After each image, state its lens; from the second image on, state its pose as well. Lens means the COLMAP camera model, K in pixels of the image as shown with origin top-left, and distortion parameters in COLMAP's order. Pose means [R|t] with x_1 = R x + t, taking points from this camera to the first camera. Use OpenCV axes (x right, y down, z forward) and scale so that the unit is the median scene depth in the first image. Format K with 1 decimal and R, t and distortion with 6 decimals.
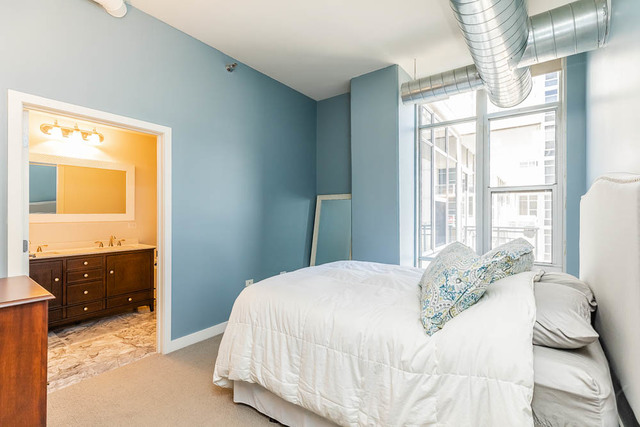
lens RADIAL K [[289.2, 0, 313.8], [0, 289.2, 214.3], [0, 0, 1]] dist [0.010703, -0.002525]
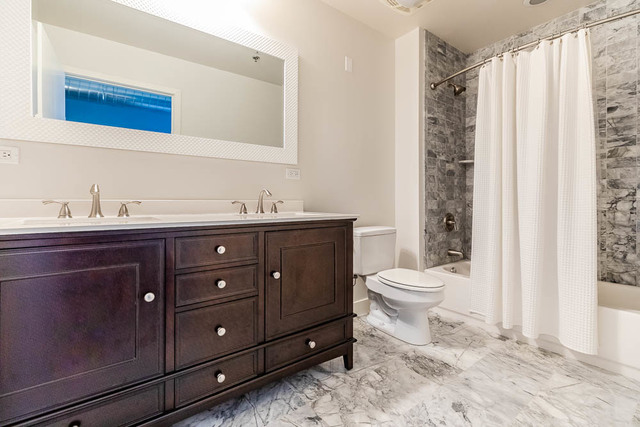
lens RADIAL K [[289.2, 0, 317.4], [0, 289.2, 201.9], [0, 0, 1]] dist [0.010703, -0.002525]
pose [[0.959364, 0.002967, -0.282157, -0.510769], [-0.002100, 0.999992, 0.003377, 0.096248], [0.282165, -0.002648, 0.959362, 0.618737]]
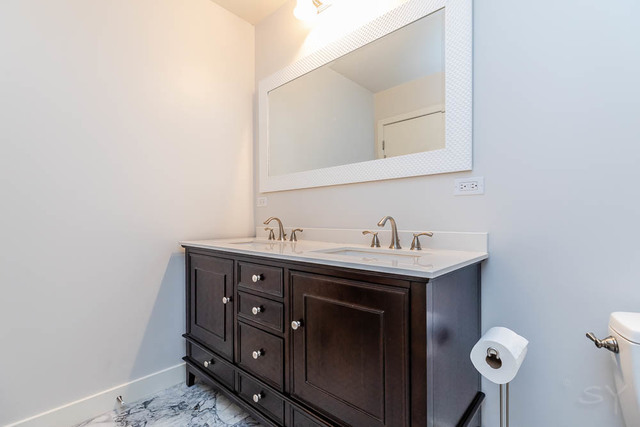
lens RADIAL K [[289.2, 0, 299.8], [0, 289.2, 222.2], [0, 0, 1]] dist [0.010703, -0.002525]
pose [[-0.128224, 0.001693, -0.991744, -0.369900], [0.000021, 0.999999, 0.001704, 0.083969], [0.991745, 0.000198, -0.128224, 0.993350]]
